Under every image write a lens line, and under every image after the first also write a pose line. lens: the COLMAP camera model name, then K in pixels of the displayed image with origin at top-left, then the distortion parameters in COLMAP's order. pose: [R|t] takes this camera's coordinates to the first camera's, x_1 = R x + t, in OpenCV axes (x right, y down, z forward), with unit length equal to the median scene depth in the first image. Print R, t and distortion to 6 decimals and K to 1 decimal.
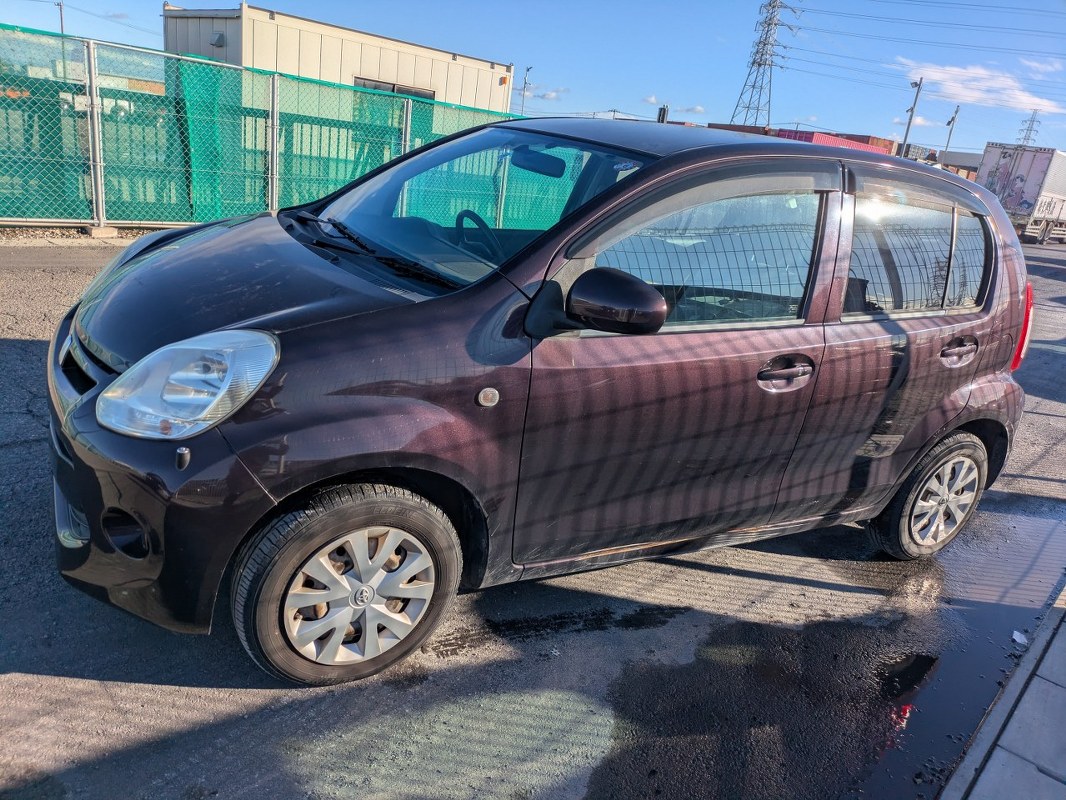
lens RADIAL K [[782.8, 0, 513.5], [0, 782.8, 401.6], [0, 0, 1]] dist [0.044420, -0.029979]
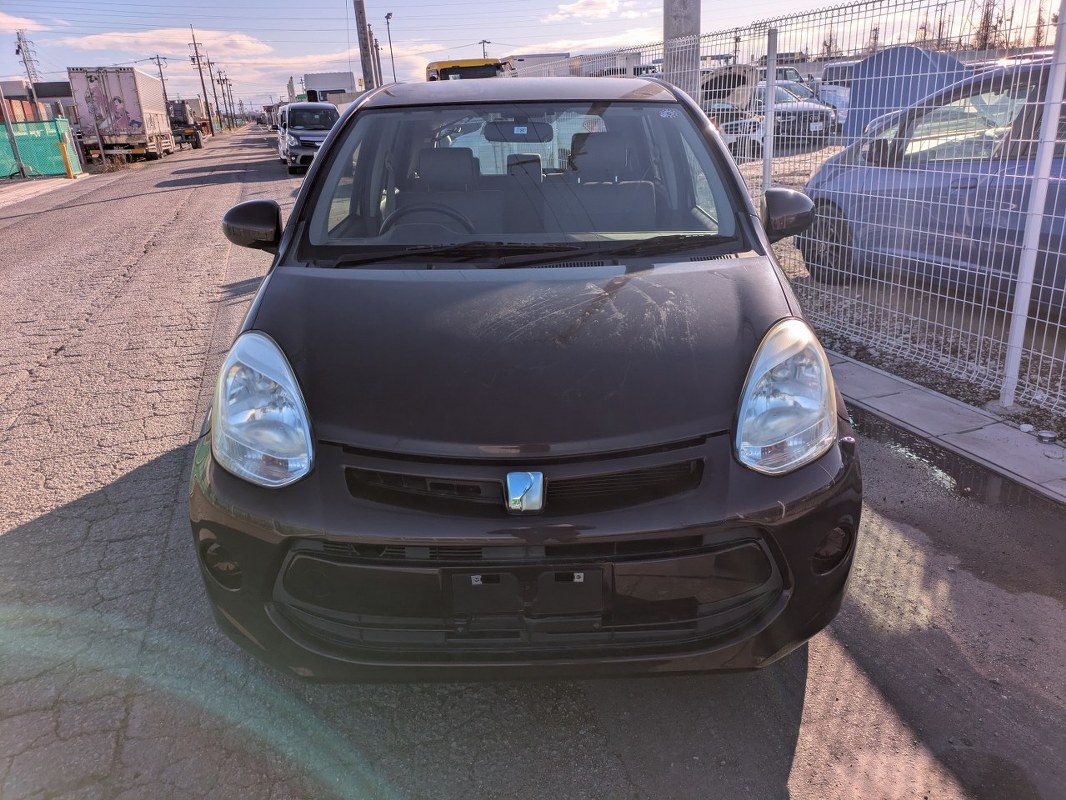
lens RADIAL K [[782.8, 0, 529.8], [0, 782.8, 404.8], [0, 0, 1]] dist [0.044420, -0.029979]
pose [[0.464656, -0.450443, 0.762362, -1.154353], [0.381785, 0.878725, 0.286501, -0.366058], [-0.798959, 0.157934, 0.580277, 0.602398]]
